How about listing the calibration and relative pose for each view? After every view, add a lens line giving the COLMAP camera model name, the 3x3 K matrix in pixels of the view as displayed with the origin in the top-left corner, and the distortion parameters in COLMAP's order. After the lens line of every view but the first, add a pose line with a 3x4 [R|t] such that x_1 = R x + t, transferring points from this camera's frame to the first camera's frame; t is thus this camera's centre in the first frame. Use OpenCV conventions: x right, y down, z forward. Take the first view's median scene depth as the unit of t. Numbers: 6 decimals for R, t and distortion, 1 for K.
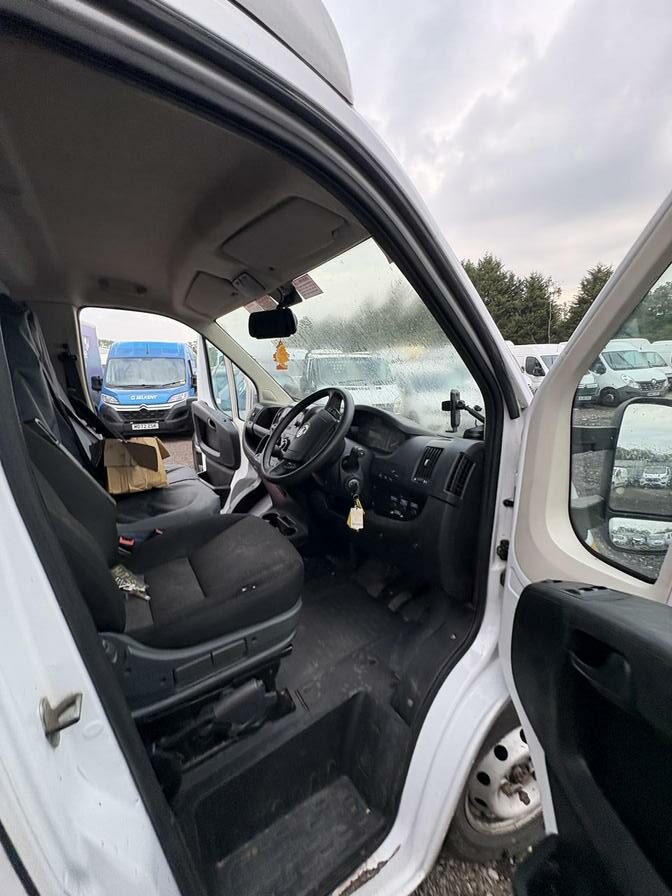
lens RADIAL K [[362.6, 0, 338.9], [0, 362.6, 449.6], [0, 0, 1]] dist [0.000297, 0.002169]
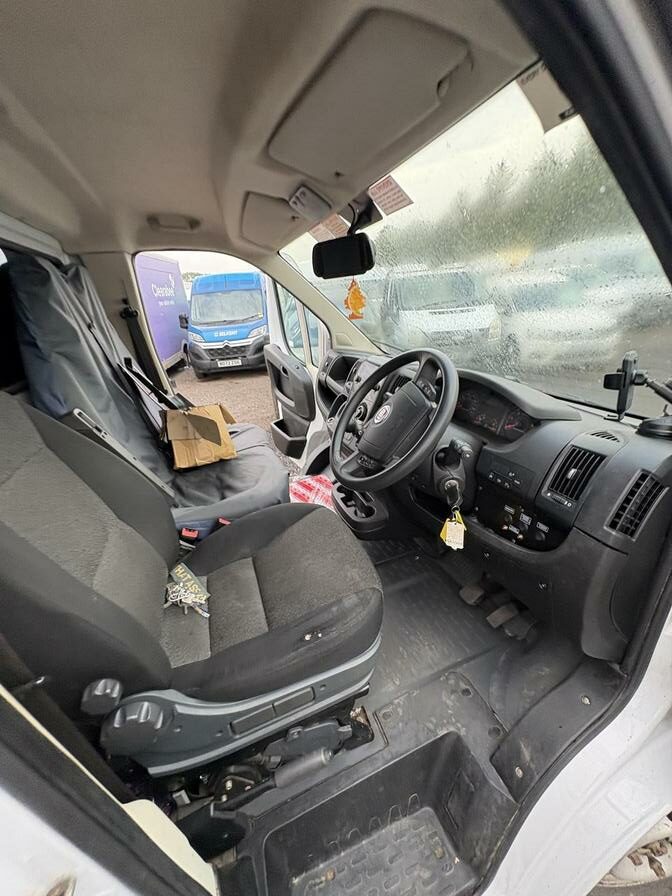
lens RADIAL K [[362.6, 0, 335.2], [0, 362.6, 449.1], [0, 0, 1]] dist [0.000297, 0.002169]
pose [[0.973943, 0.023244, -0.225597, -0.024926], [0.021970, 0.980385, 0.195864, -0.128268], [0.225725, -0.195717, 0.954329, 0.250701]]
